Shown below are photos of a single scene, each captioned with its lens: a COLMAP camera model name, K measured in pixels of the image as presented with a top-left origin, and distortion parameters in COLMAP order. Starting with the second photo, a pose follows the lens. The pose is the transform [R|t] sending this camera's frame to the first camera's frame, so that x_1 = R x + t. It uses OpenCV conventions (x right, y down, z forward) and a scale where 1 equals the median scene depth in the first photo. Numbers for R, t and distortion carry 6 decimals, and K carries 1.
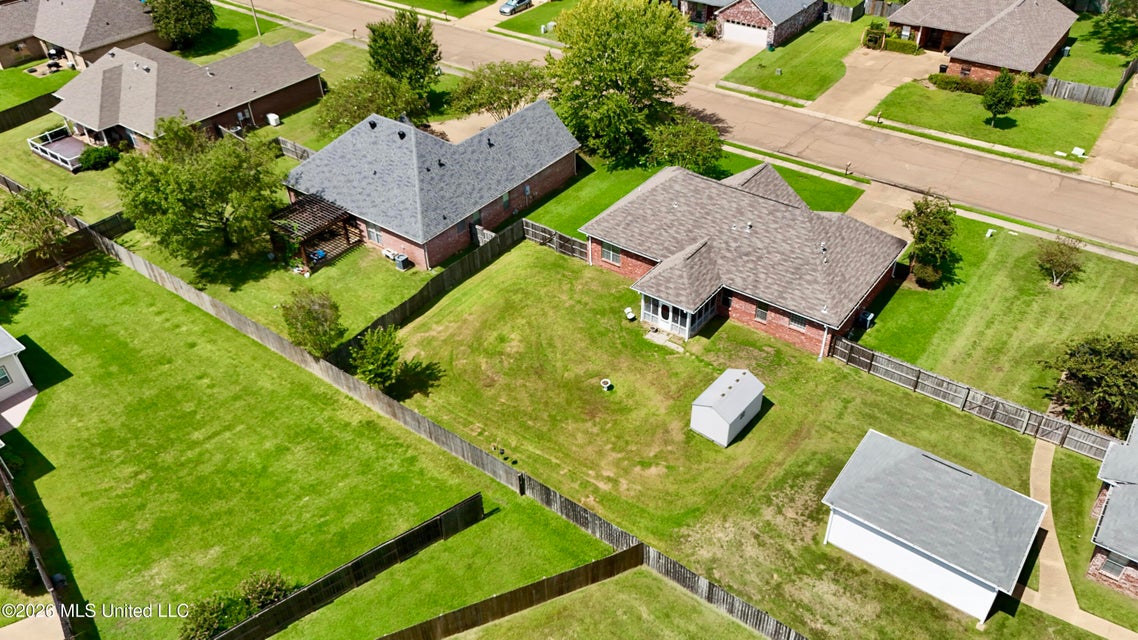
lens RADIAL K [[840.9, 0, 569.0], [0, 840.9, 320.0], [0, 0, 1]] dist [0.057063, -0.053189]
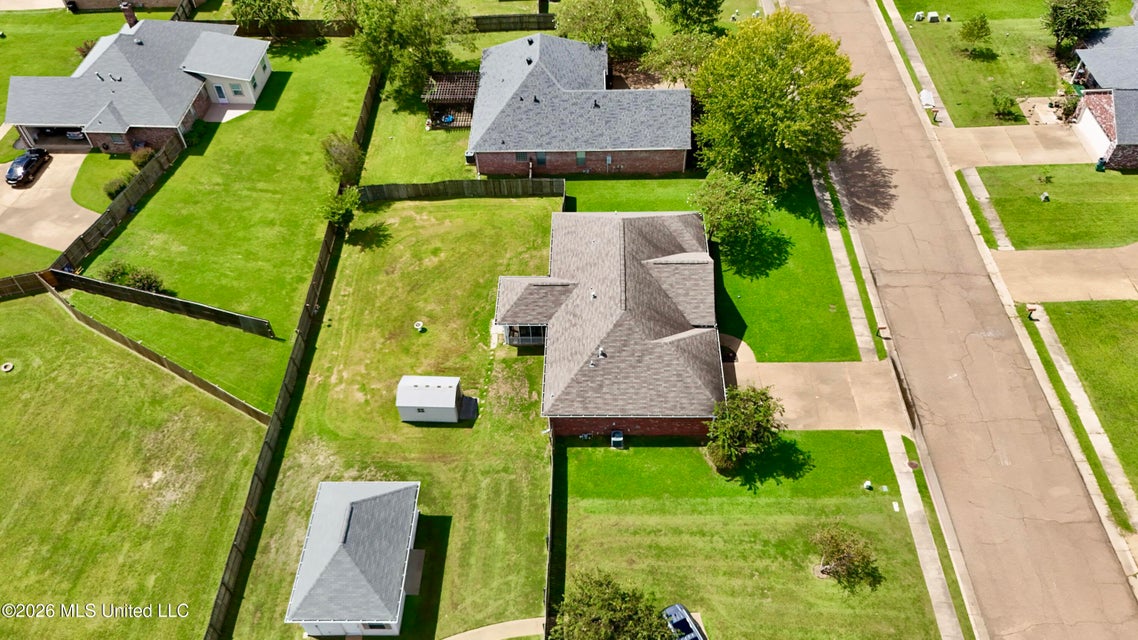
lens RADIAL K [[843.3, 0, 569.3], [0, 843.3, 314.0], [0, 0, 1]] dist [0.052115, -0.051559]
pose [[0.593381, 0.604231, -0.531793, 0.689511], [-0.481796, 0.795872, 0.366688, -0.415701], [0.644804, 0.038630, 0.763371, 0.177624]]
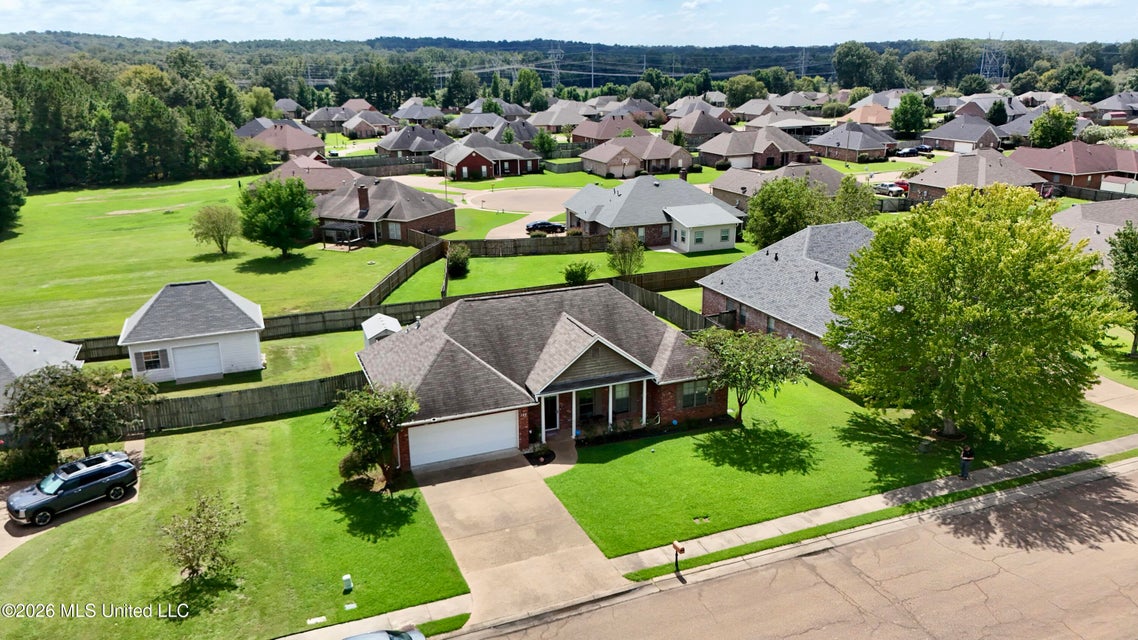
lens RADIAL K [[837.9, 0, 571.0], [0, 837.9, 317.7], [0, 0, 1]] dist [0.061721, -0.062183]
pose [[-0.506880, 0.281708, -0.814686, 0.831488], [-0.507960, 0.665963, 0.546324, -0.581936], [0.696454, 0.690749, -0.194467, 1.127650]]
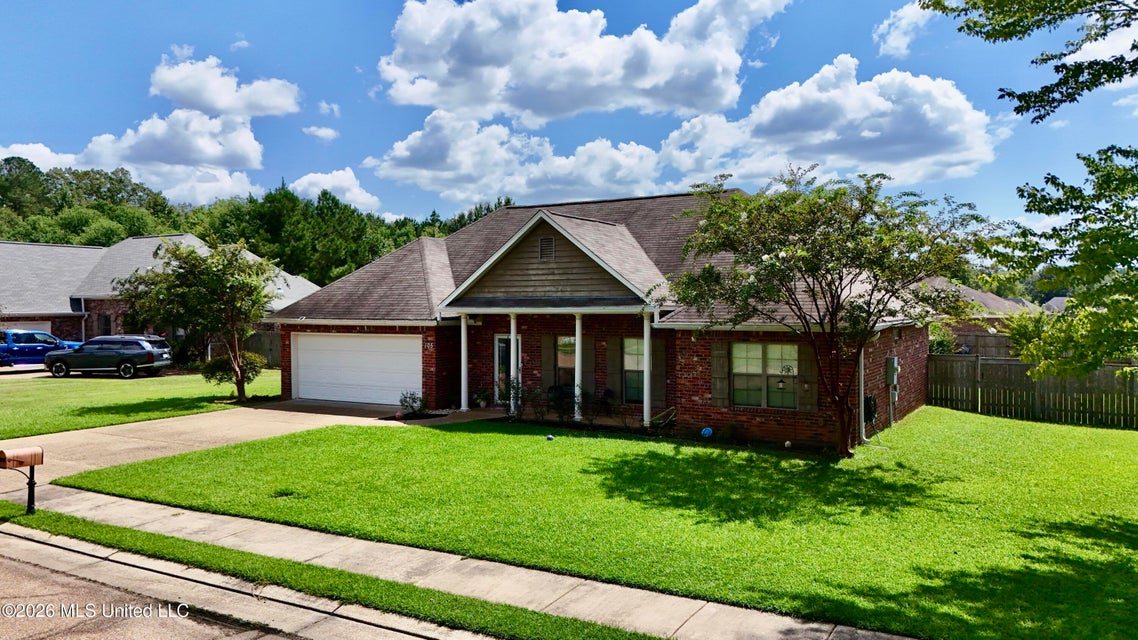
lens RADIAL K [[837.9, 0, 571.0], [0, 837.9, 317.7], [0, 0, 1]] dist [0.061721, -0.062183]
pose [[-0.991916, 0.031913, -0.122815, 0.273204], [-0.051794, 0.781744, 0.621445, -0.385334], [0.115842, 0.622782, -0.773772, 1.335878]]
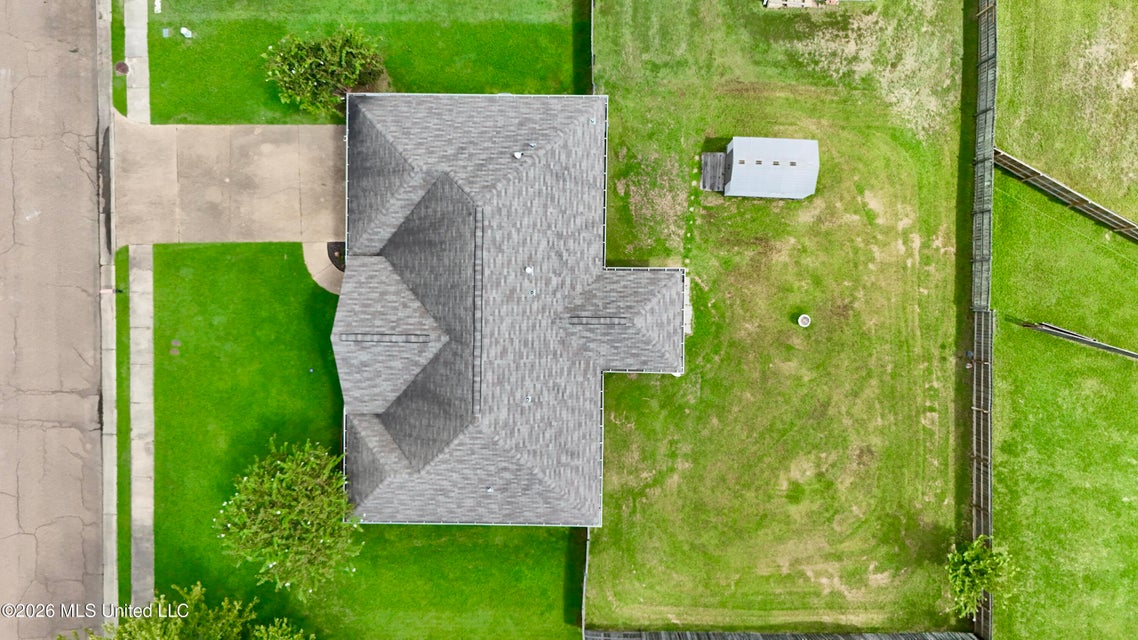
lens RADIAL K [[837.9, 0, 571.0], [0, 837.9, 317.7], [0, 0, 1]] dist [0.061721, -0.062183]
pose [[-0.600134, -0.799721, 0.016869, 0.139995], [0.513674, -0.369139, 0.774516, -0.553620], [-0.613170, 0.473479, 0.632329, 0.535923]]
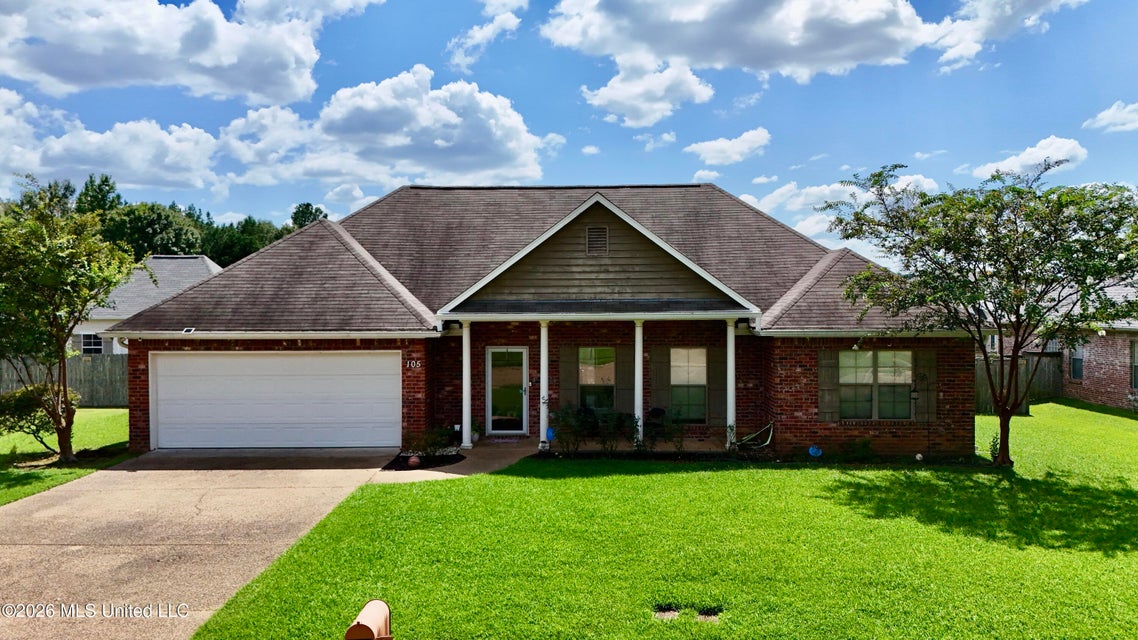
lens RADIAL K [[843.4, 0, 577.1], [0, 843.4, 313.9], [0, 0, 1]] dist [0.066487, -0.067722]
pose [[-0.805783, 0.036607, -0.591079, 0.426719], [-0.341062, 0.787262, 0.513707, -0.309761], [0.484139, 0.615531, -0.621877, 1.228569]]
